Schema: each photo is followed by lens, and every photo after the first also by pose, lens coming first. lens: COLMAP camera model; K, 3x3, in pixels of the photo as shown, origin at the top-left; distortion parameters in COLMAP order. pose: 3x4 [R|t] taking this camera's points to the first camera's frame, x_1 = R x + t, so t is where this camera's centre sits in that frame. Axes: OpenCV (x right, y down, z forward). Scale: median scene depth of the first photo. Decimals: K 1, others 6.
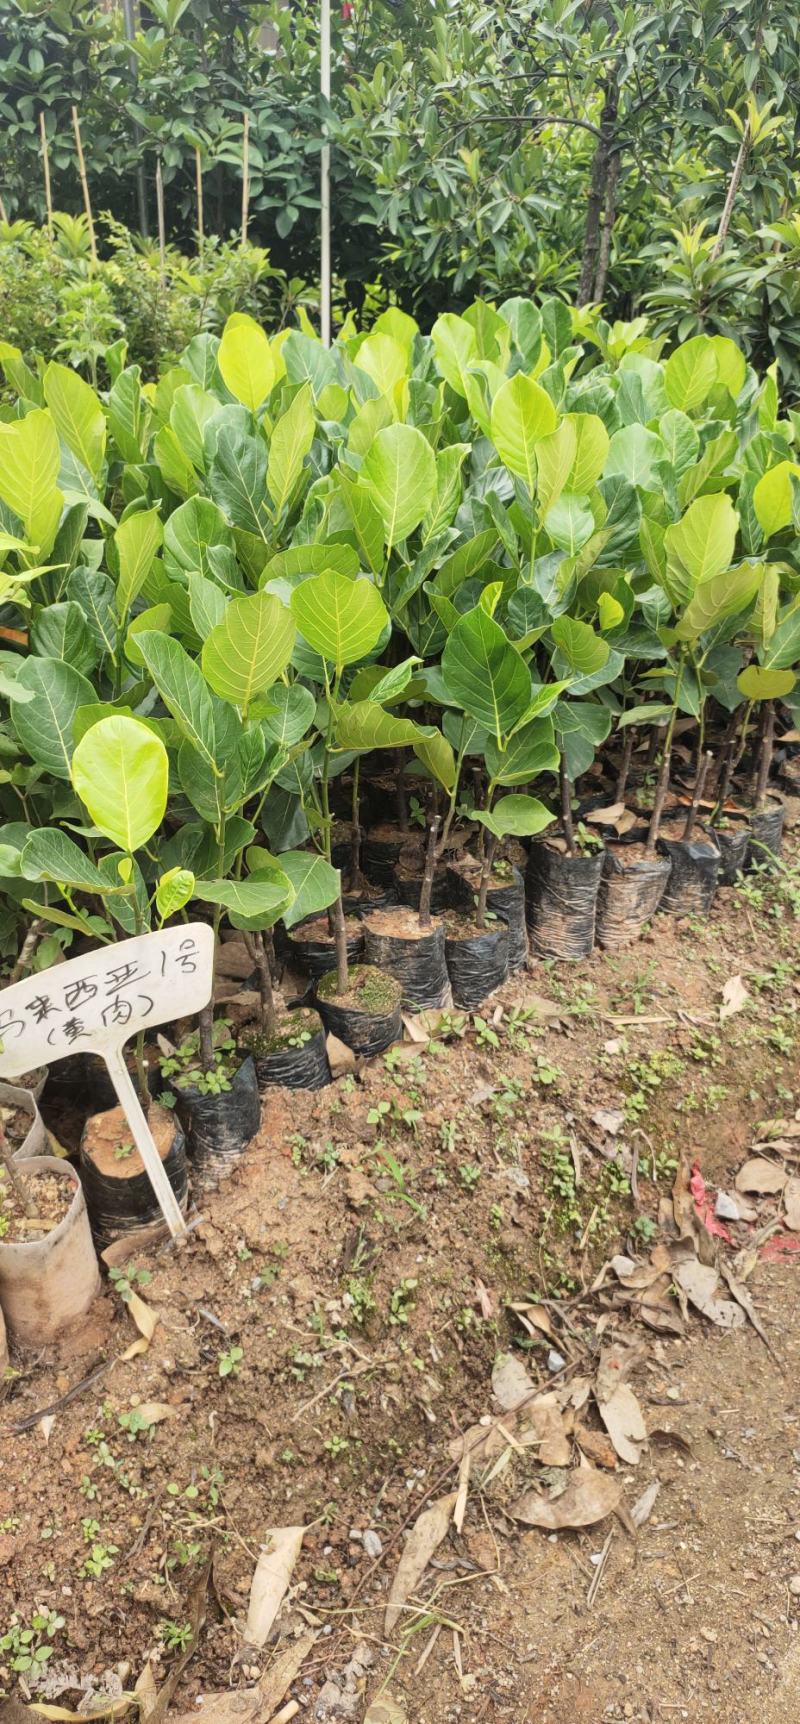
lens RADIAL K [[1293.6, 0, 395.7], [0, 1293.6, 874.4], [0, 0, 1]] dist [0.052944, -0.067368]
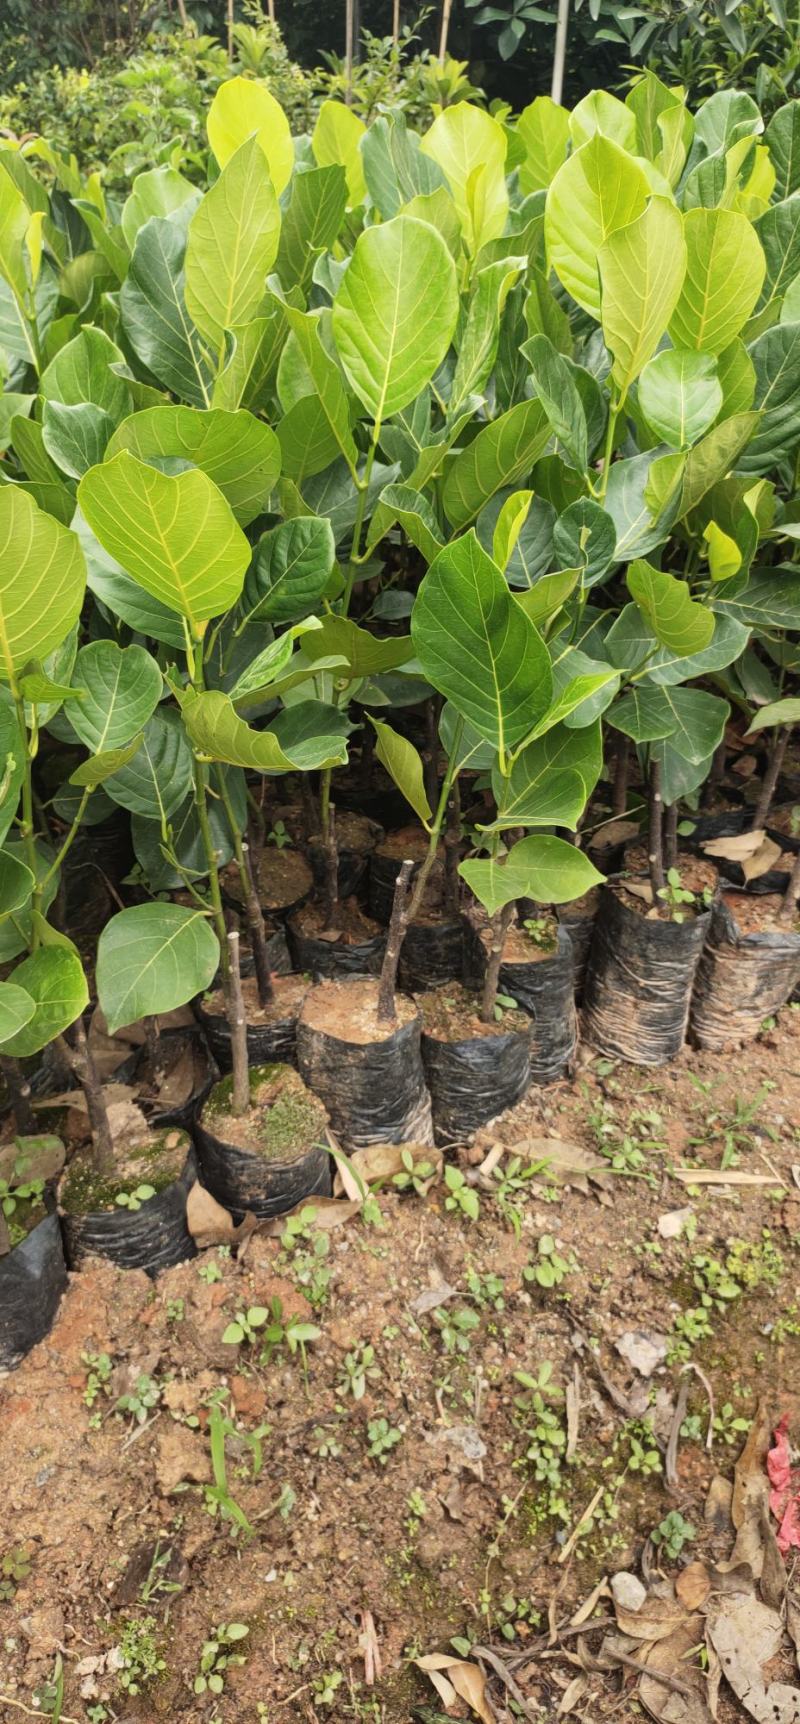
lens RADIAL K [[1293.6, 0, 383.0], [0, 1293.6, 867.1], [0, 0, 1]] dist [0.052944, -0.067368]
pose [[0.977877, 0.110691, -0.177493, 0.141550], [-0.097645, 0.991948, 0.080653, -0.097793], [0.184991, -0.061537, 0.980812, 0.400664]]
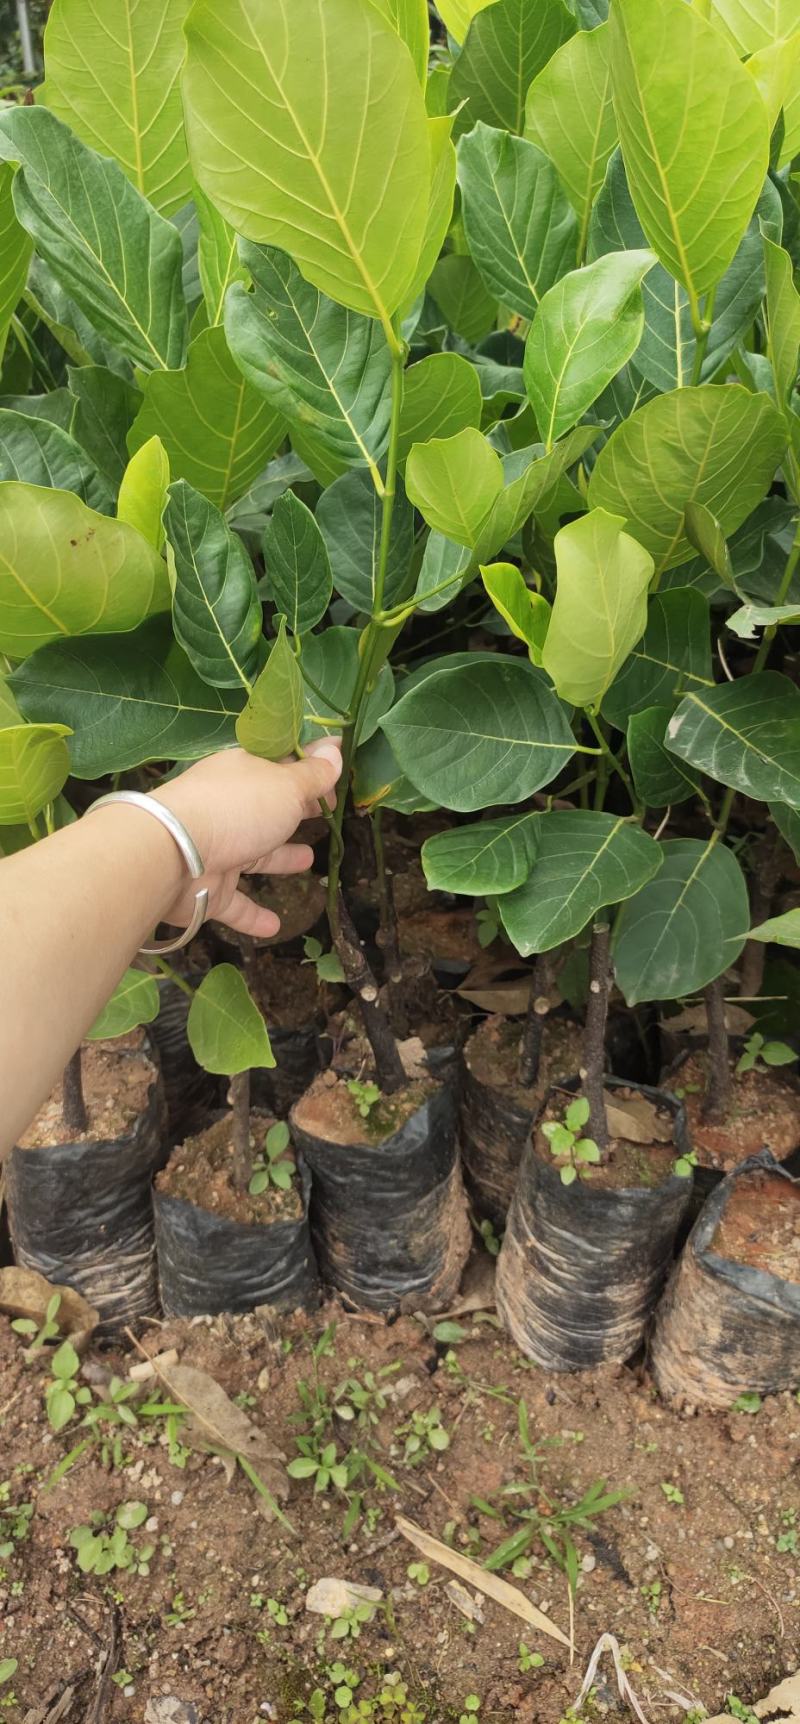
lens RADIAL K [[1293.6, 0, 417.1], [0, 1293.6, 859.3], [0, 0, 1]] dist [0.052944, -0.067368]
pose [[0.627228, 0.399268, -0.668708, 0.438771], [-0.328254, 0.914137, 0.237915, -0.236856], [0.706282, 0.070279, 0.704433, 0.812684]]
